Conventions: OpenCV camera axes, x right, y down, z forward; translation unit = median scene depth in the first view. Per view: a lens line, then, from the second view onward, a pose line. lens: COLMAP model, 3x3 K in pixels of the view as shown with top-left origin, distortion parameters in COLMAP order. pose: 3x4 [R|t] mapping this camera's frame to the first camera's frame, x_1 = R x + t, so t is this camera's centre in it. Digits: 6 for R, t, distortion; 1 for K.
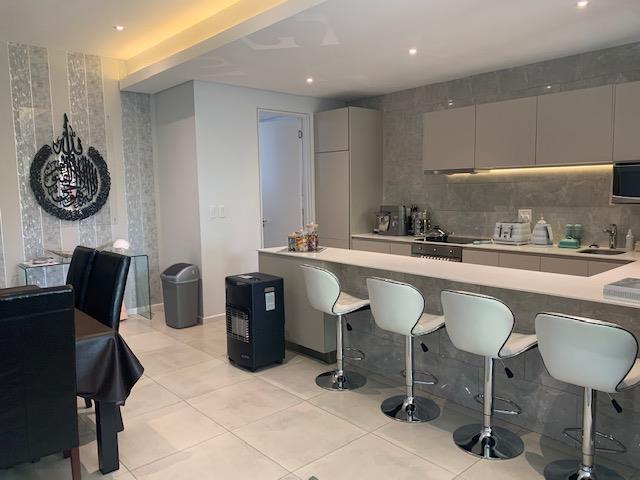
lens RADIAL K [[484.3, 0, 334.7], [0, 484.3, 237.6], [0, 0, 1]] dist [0.043226, -0.044827]
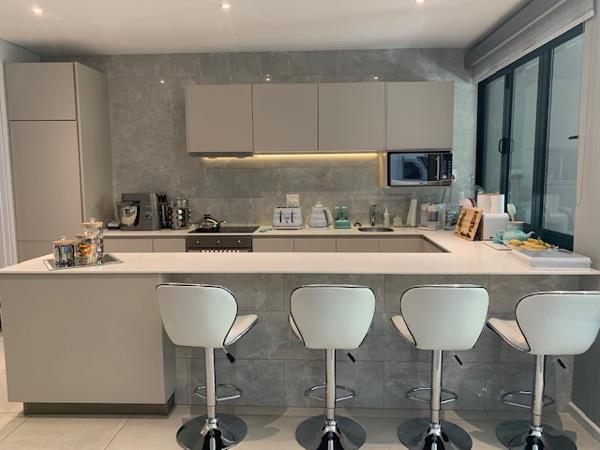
lens RADIAL K [[454.0, 0, 302.4], [0, 454.0, 221.9], [0, 0, 1]] dist [0.043226, -0.044827]
pose [[0.712554, -0.066199, 0.698487, -0.249039], [0.067856, 0.997374, 0.025303, -0.021098], [-0.698328, 0.029367, 0.715175, 0.287185]]
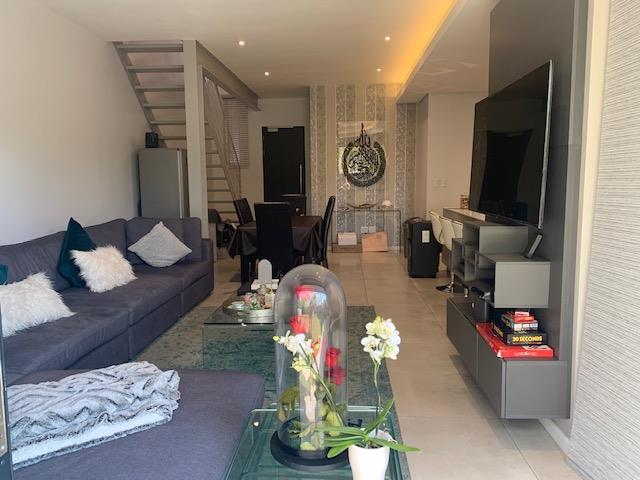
lens RADIAL K [[484.3, 0, 322.1], [0, 484.3, 241.2], [0, 0, 1]] dist [0.043226, -0.044827]
pose [[0.706267, 0.096492, -0.701339, 0.585691], [-0.065627, 0.995326, 0.070851, 0.043904], [0.704897, -0.004014, 0.709299, -0.290919]]
